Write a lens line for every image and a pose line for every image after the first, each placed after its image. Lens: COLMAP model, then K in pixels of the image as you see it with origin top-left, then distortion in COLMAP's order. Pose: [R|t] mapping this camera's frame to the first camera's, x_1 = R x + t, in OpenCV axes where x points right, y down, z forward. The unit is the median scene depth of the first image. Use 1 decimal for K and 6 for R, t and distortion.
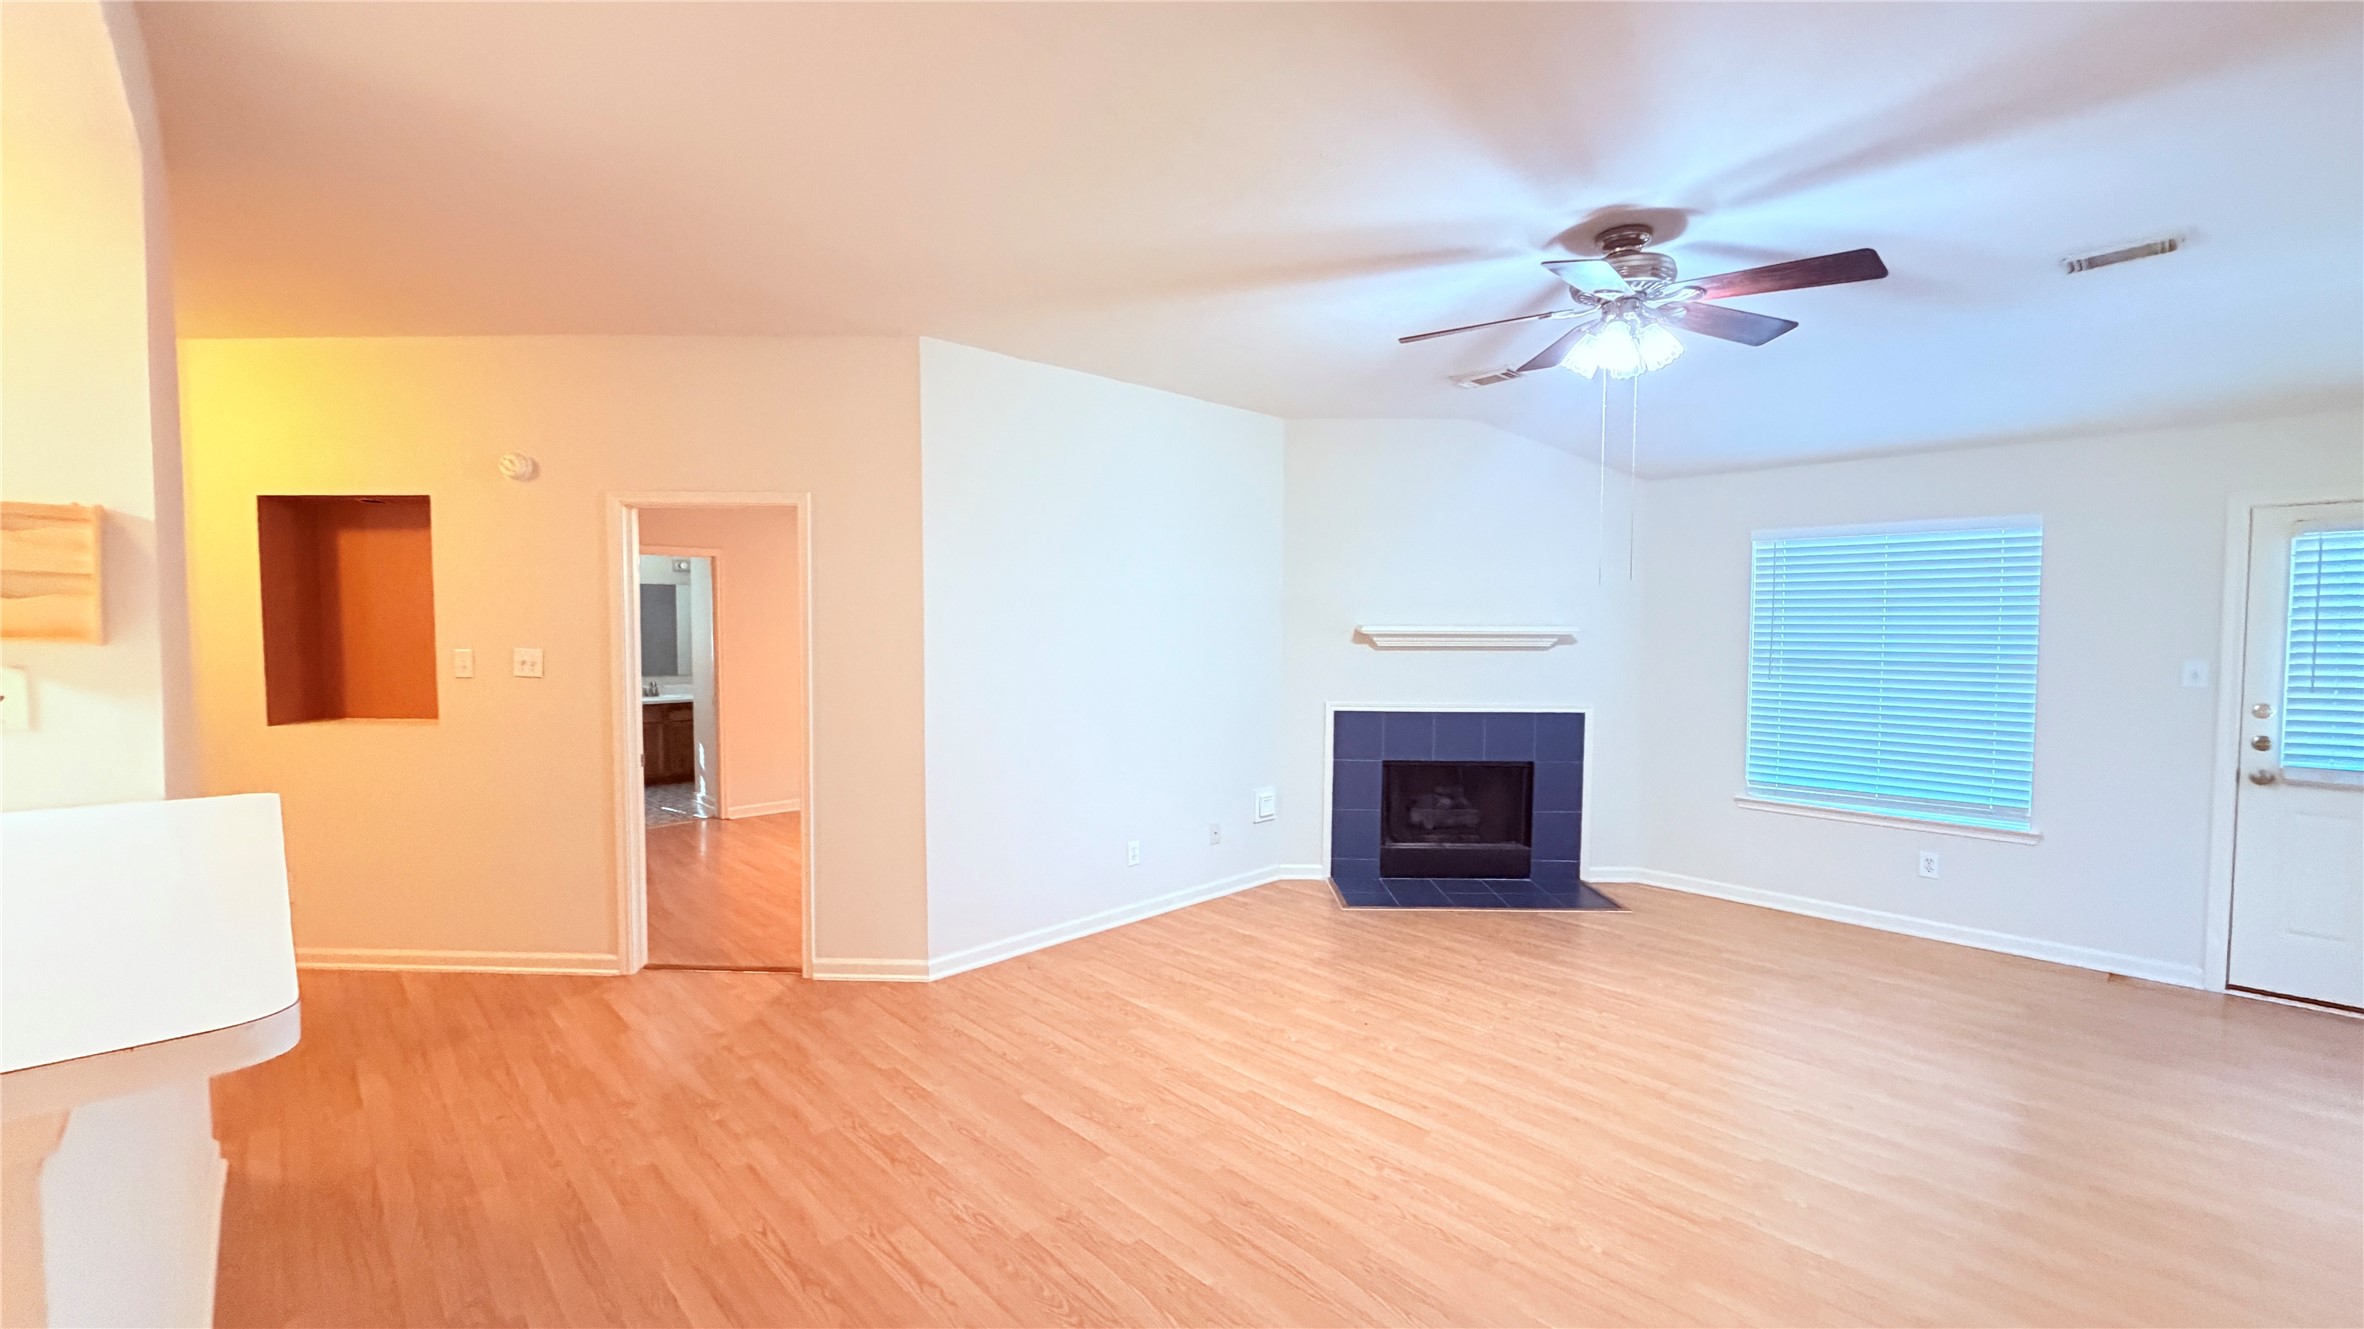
lens RADIAL K [[947.2, 0, 1172.7], [0, 947.2, 665.2], [0, 0, 1]] dist [0.001706, 0.000203]
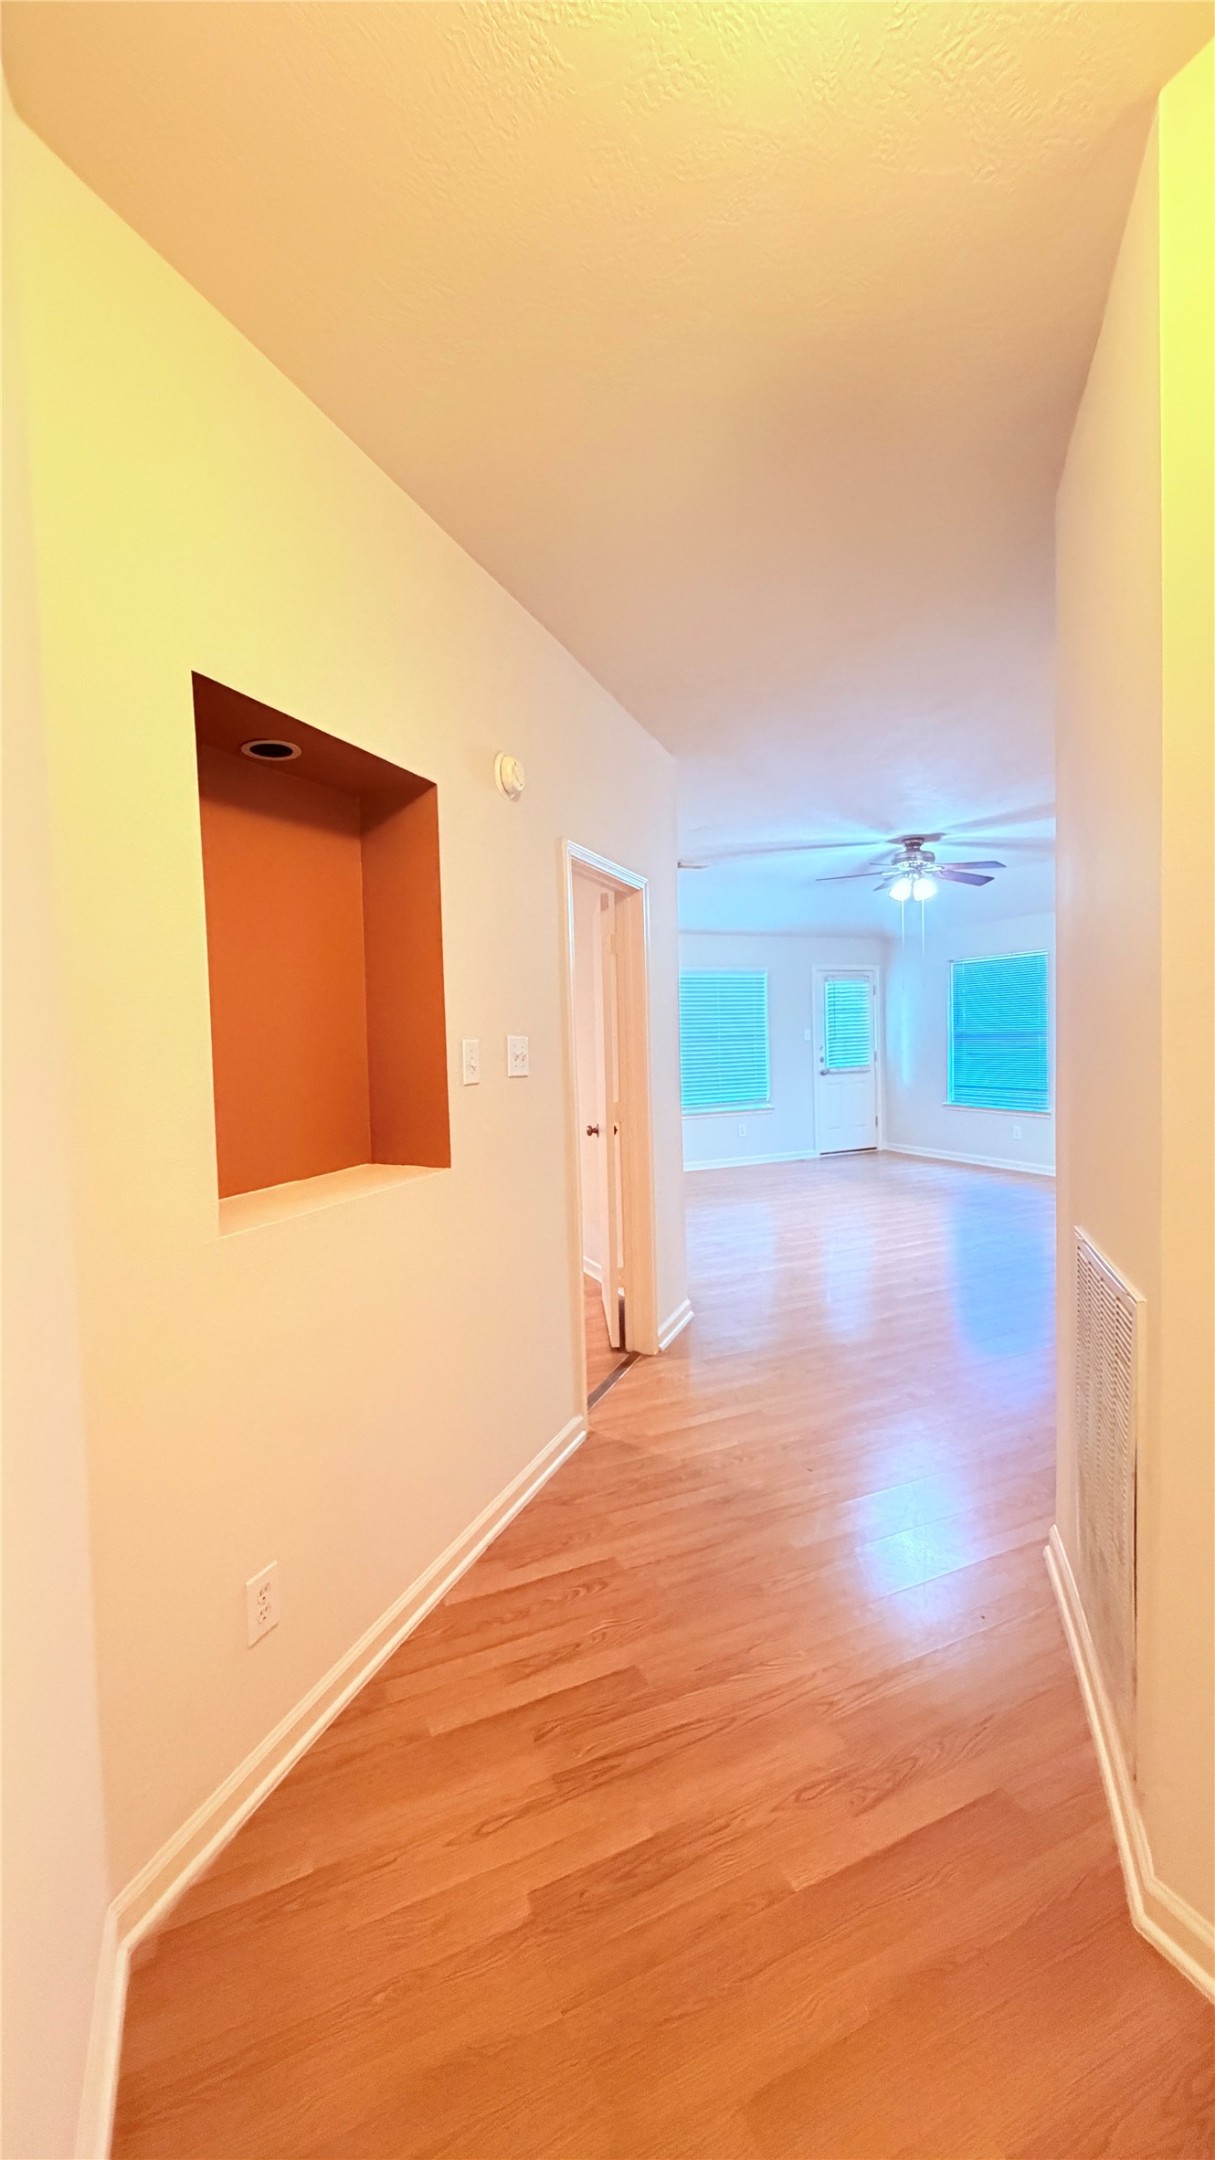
lens RADIAL K [[865.5, 0, 607.5], [0, 865.5, 1080.0], [0, 0, 1]] dist [0.001706, 0.000203]
pose [[0.332065, -0.064723, 0.941033, -1.271317], [0.067567, 0.996712, 0.044711, -0.009384], [-0.940833, 0.048736, 0.335347, 0.724548]]
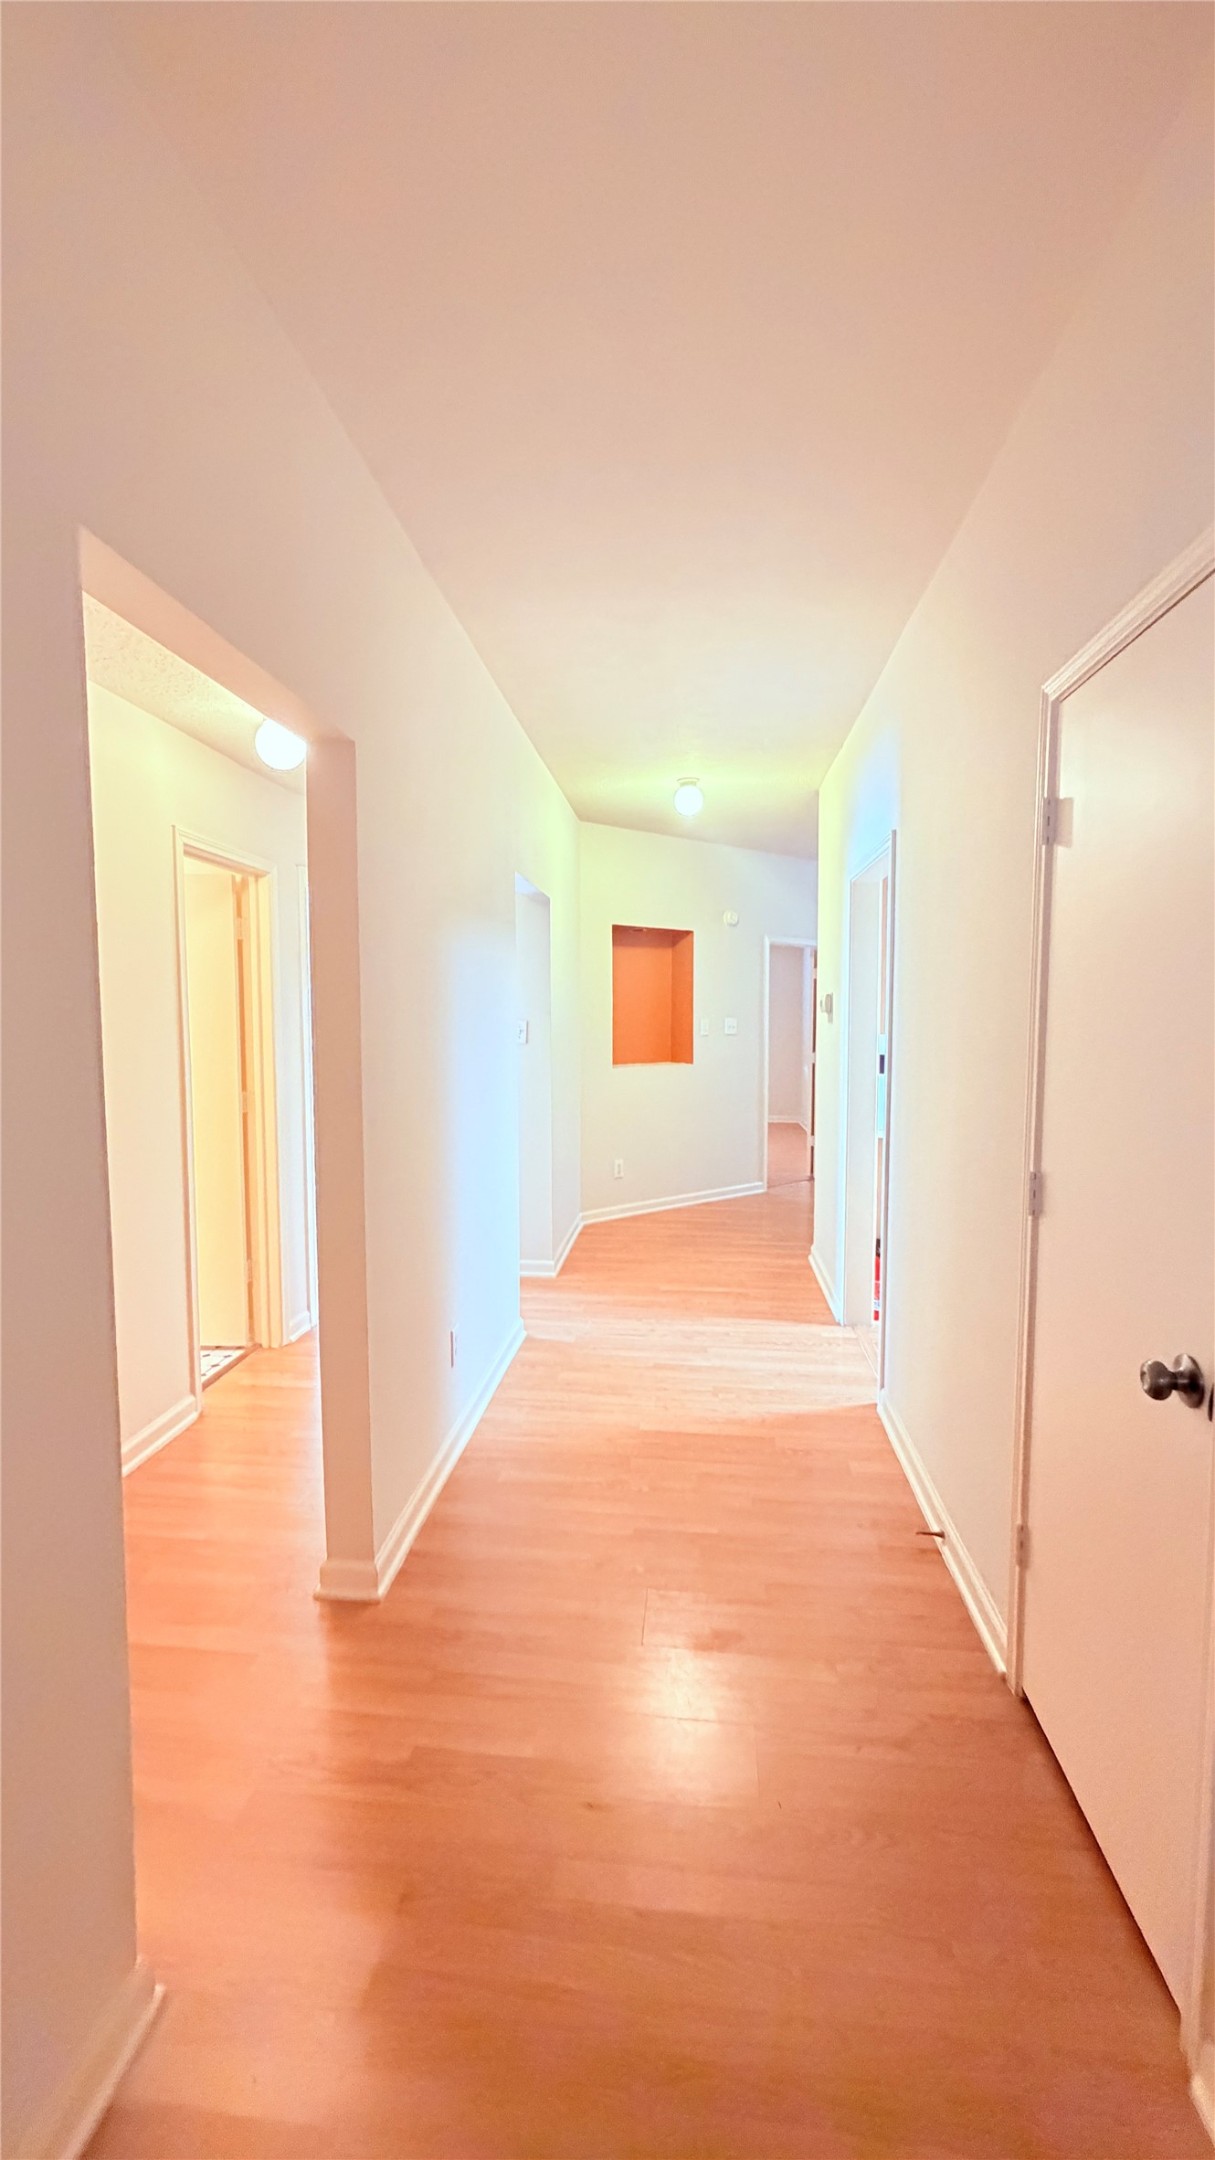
lens RADIAL K [[865.5, 0, 607.5], [0, 865.5, 1080.0], [0, 0, 1]] dist [0.001706, 0.000203]
pose [[0.765168, -0.050168, 0.641873, -1.933279], [0.035603, 0.998731, 0.035618, 0.032421], [-0.642845, -0.004401, 0.765983, -0.115719]]
